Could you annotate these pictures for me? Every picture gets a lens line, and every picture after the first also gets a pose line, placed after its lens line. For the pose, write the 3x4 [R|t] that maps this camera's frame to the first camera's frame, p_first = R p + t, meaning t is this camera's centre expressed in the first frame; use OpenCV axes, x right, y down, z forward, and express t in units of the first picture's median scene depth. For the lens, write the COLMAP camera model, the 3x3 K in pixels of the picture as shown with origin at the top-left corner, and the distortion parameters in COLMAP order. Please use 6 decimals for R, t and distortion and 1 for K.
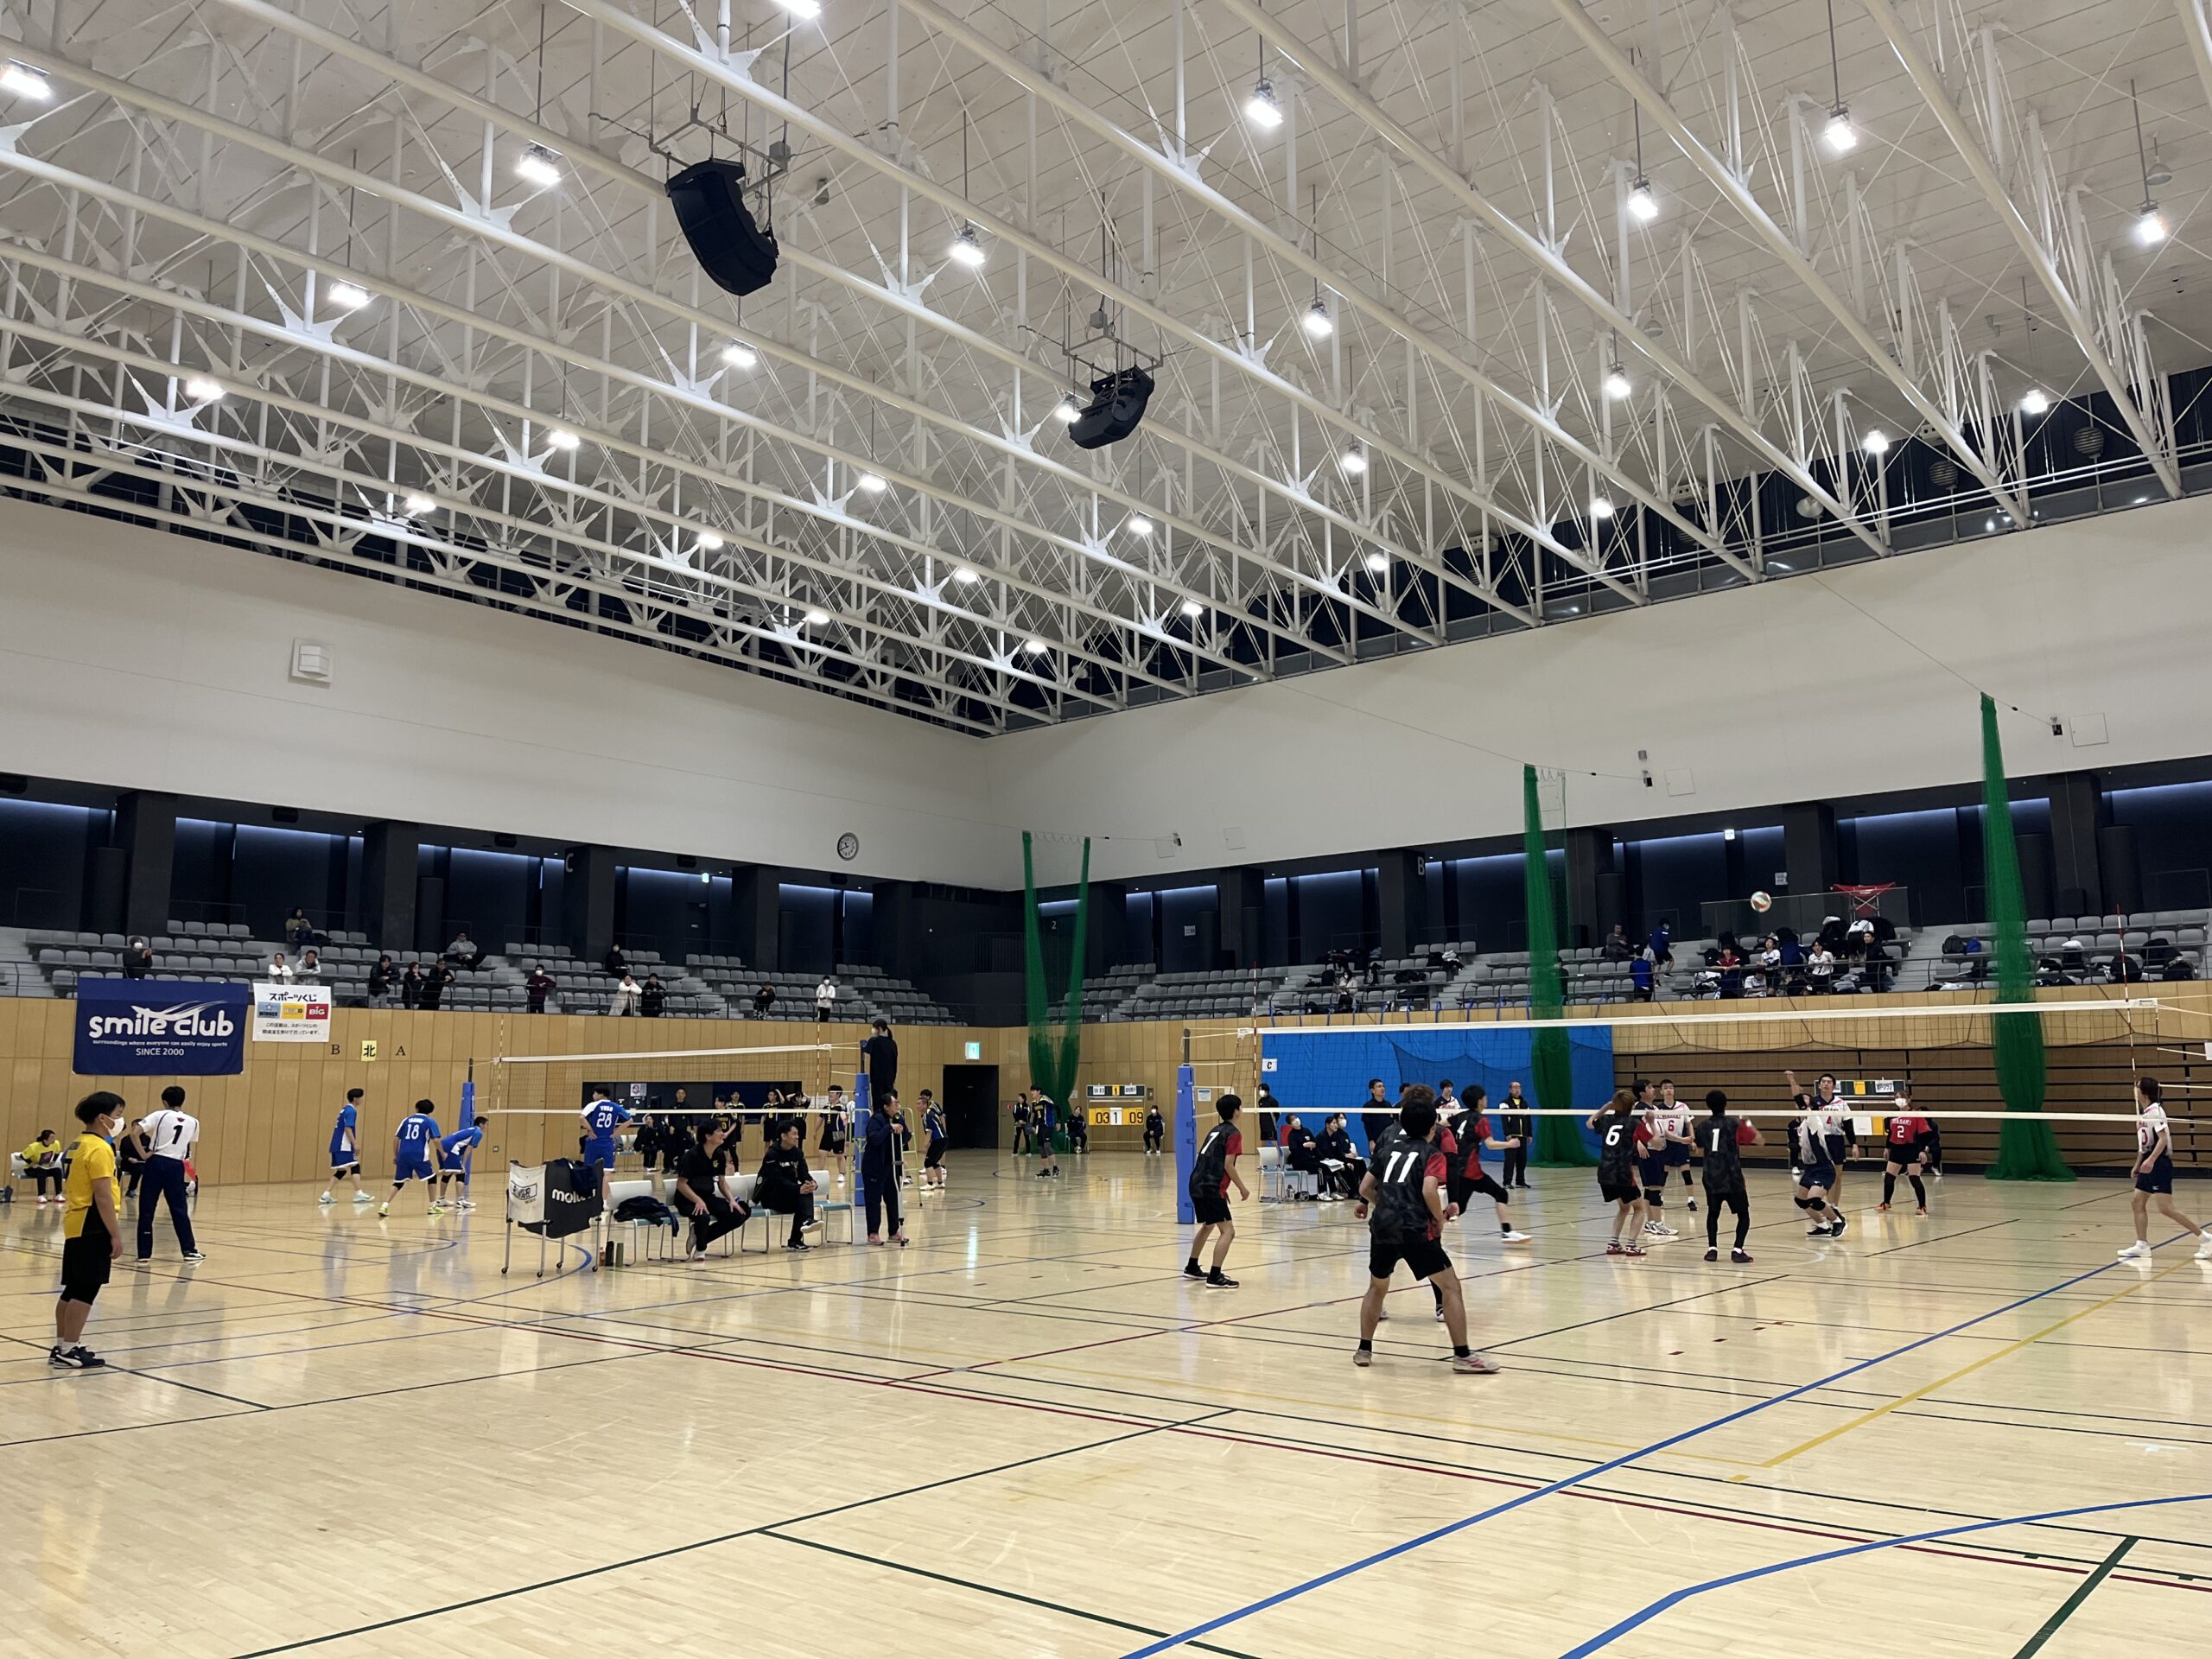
lens RADIAL K [[1636.3, 0, 1111.7], [0, 1636.3, 696.9], [0, 0, 1]] dist [0.052311, -0.008882]
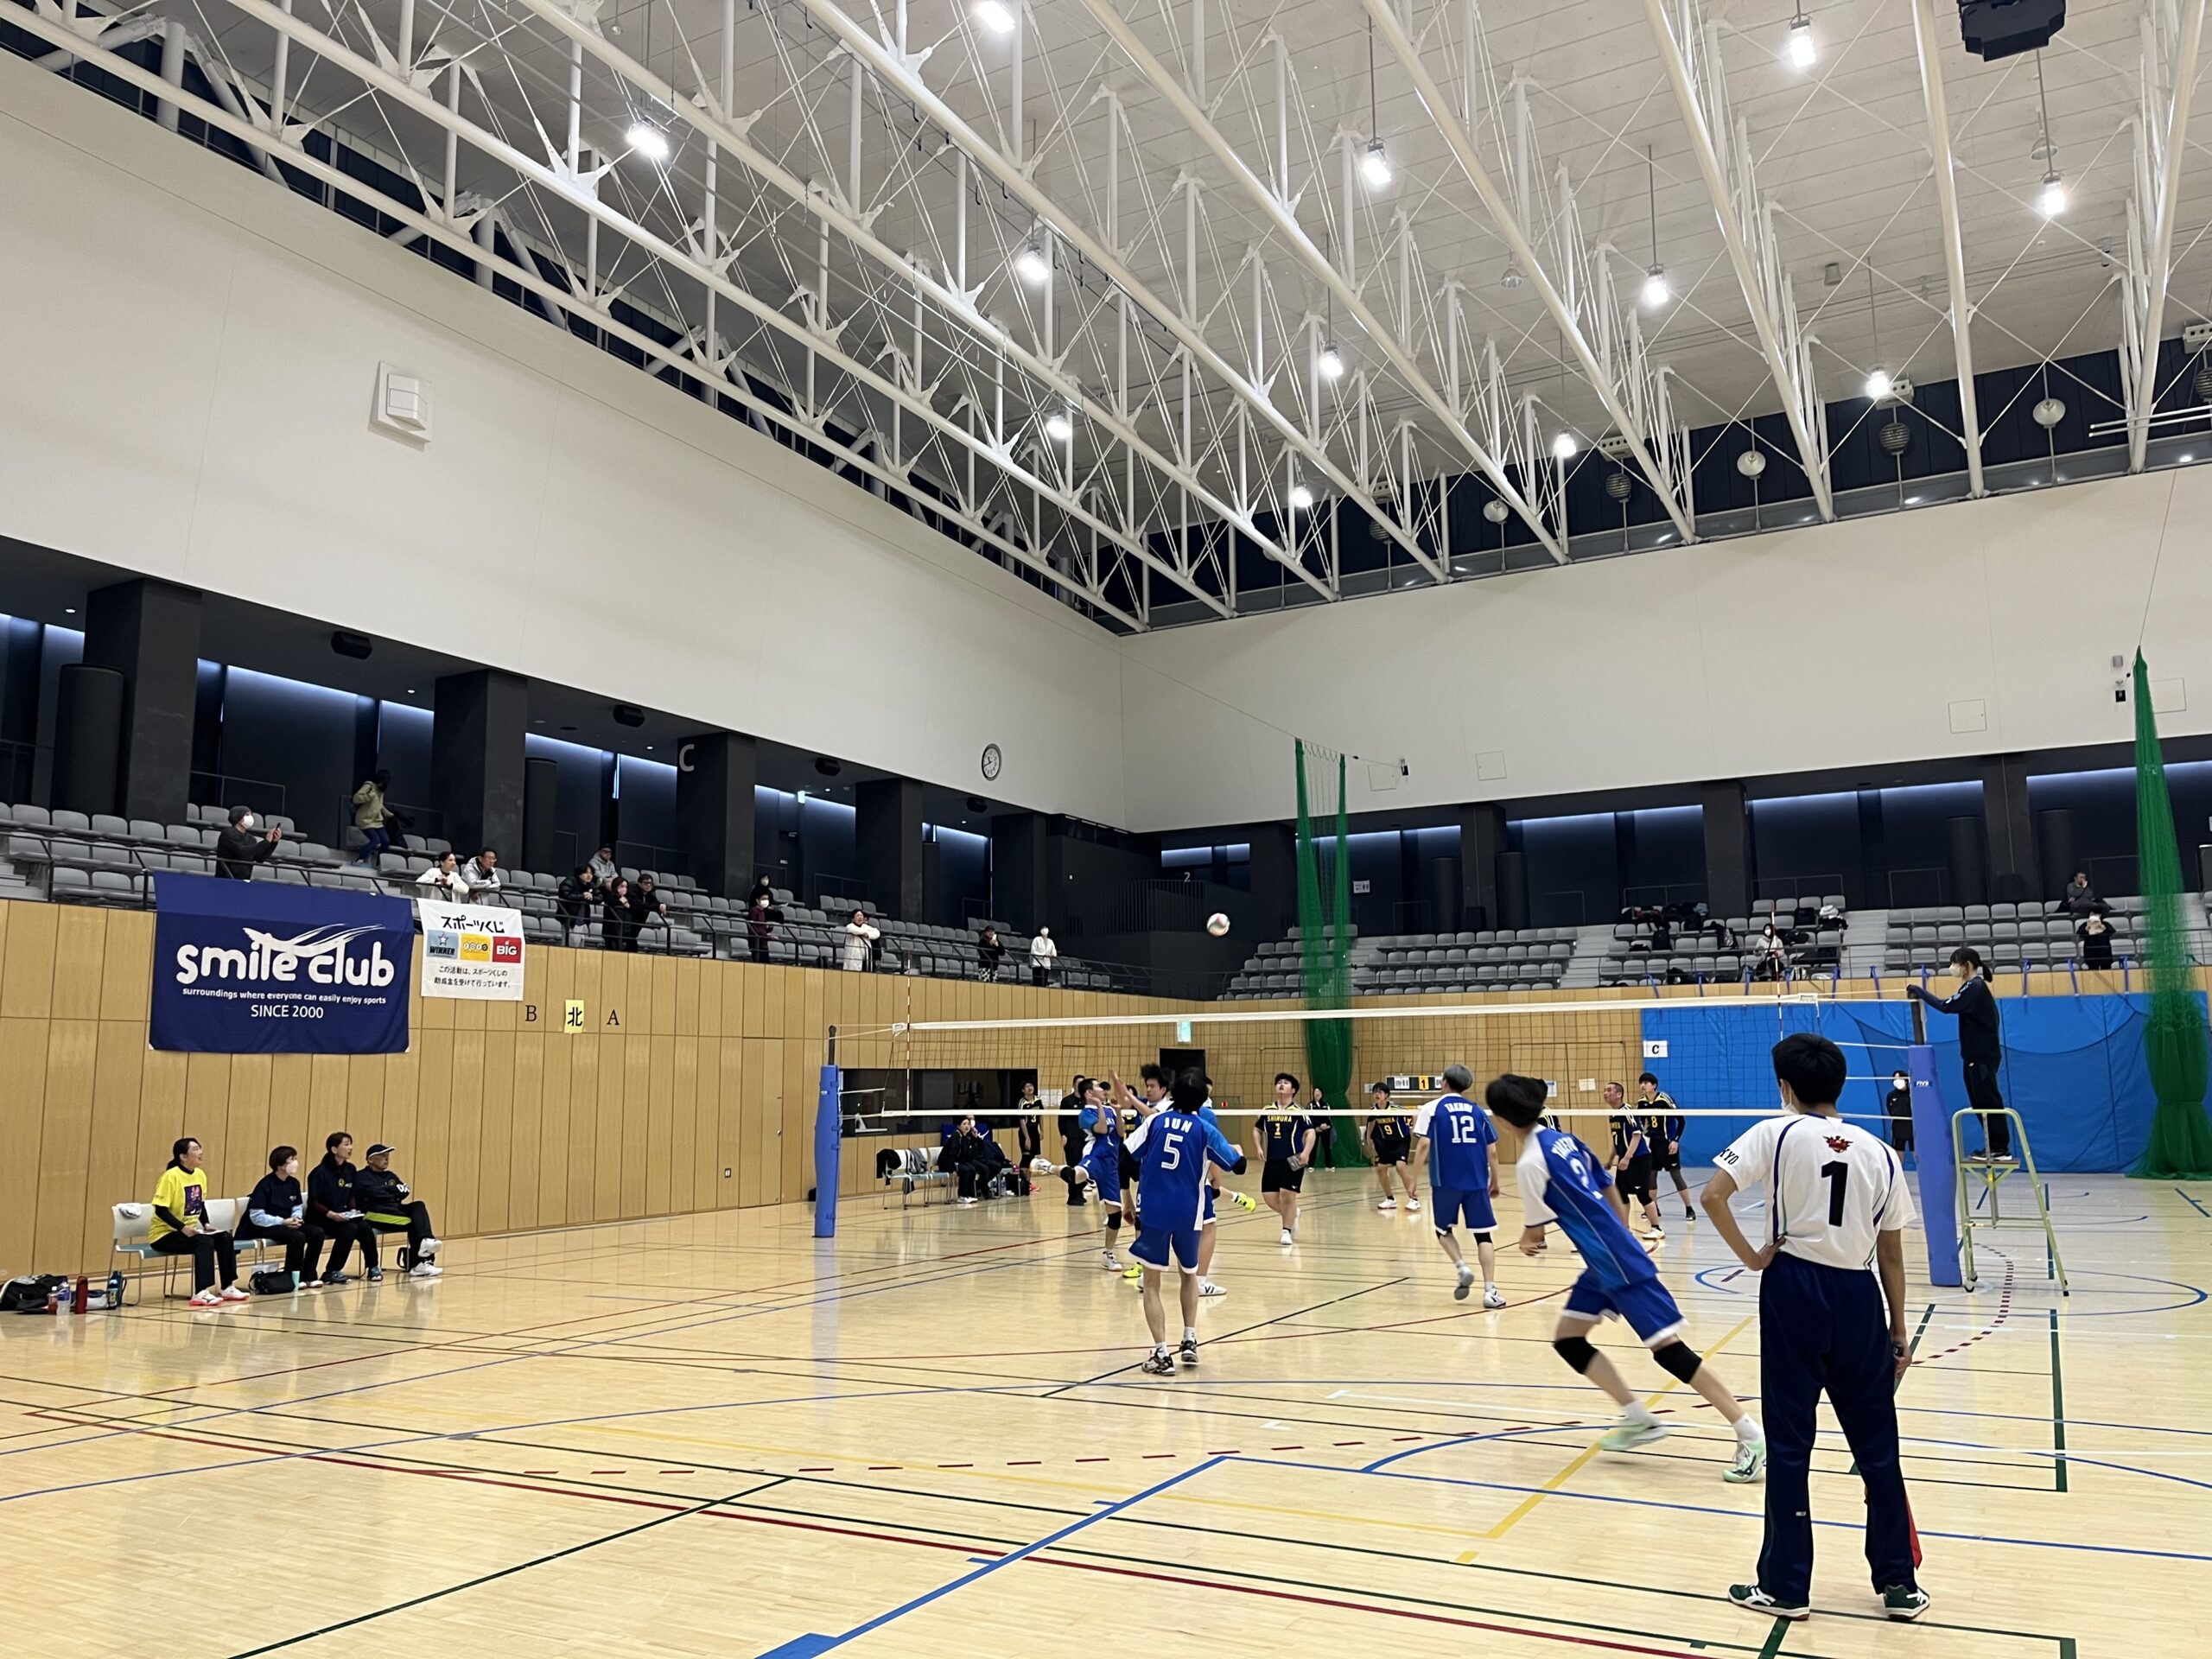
lens RADIAL K [[1709.2, 0, 1106.0], [0, 1709.2, 829.5], [0, 0, 1]] dist [0.049250, -0.004605]
pose [[0.978287, 0.025950, 0.205624, -0.245345], [-0.043384, 0.995791, 0.080734, 0.053431], [-0.202663, -0.087902, 0.975295, 0.217103]]
